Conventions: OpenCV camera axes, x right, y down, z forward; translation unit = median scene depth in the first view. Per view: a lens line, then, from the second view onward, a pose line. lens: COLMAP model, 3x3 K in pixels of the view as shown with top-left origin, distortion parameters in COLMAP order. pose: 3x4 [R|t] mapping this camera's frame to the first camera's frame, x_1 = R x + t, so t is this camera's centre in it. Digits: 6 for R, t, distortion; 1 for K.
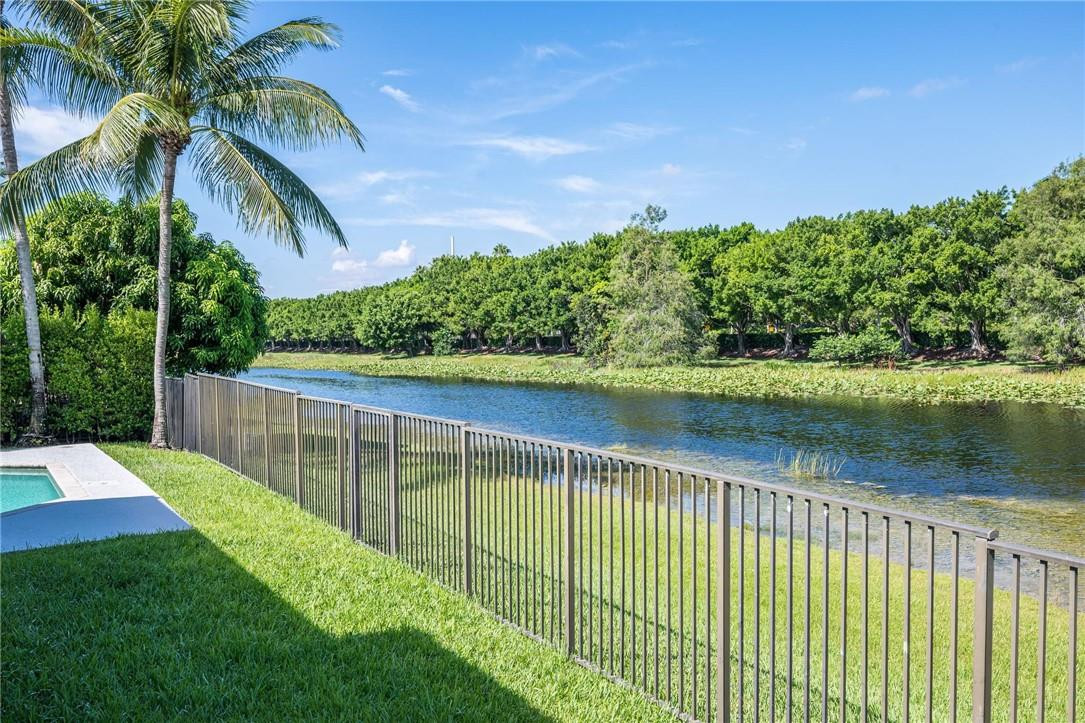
lens RADIAL K [[930.0, 0, 546.4], [0, 930.0, 362.2], [0, 0, 1]] dist [-0.038837, 0.001971]
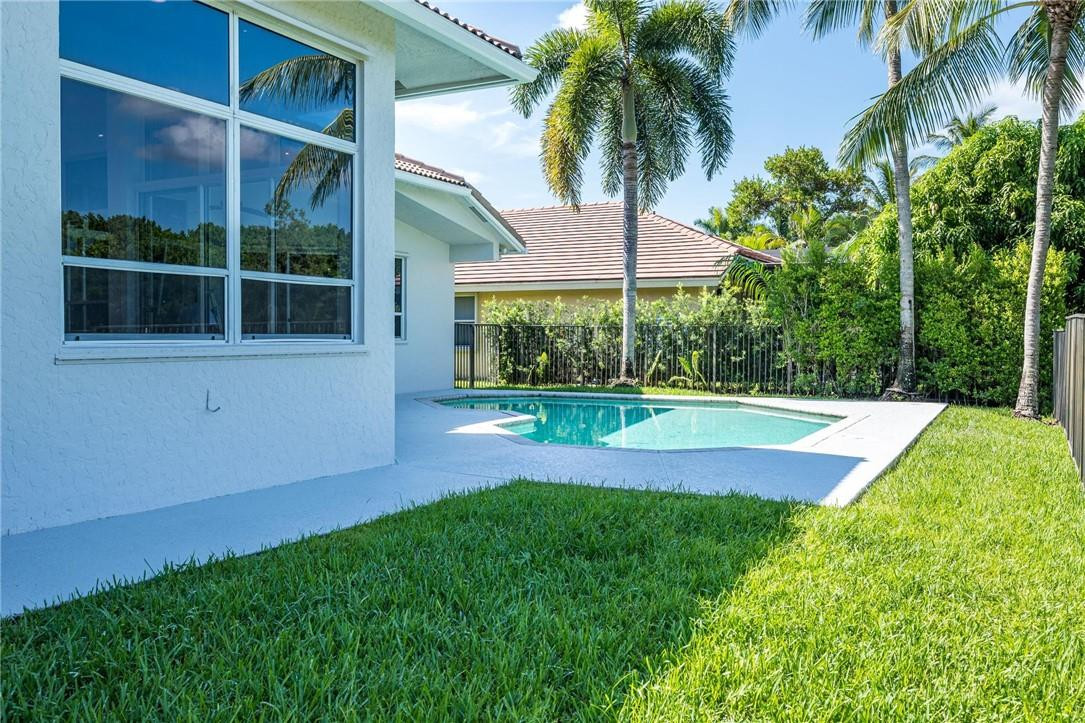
lens RADIAL K [[904.1, 0, 544.3], [0, 904.1, 357.9], [0, 0, 1]] dist [-0.006785, 0.002440]
pose [[0.504722, 0.048681, -0.861908, 0.023410], [-0.040329, 0.998648, 0.032788, 0.031908], [0.862340, 0.018211, 0.506003, 0.249746]]
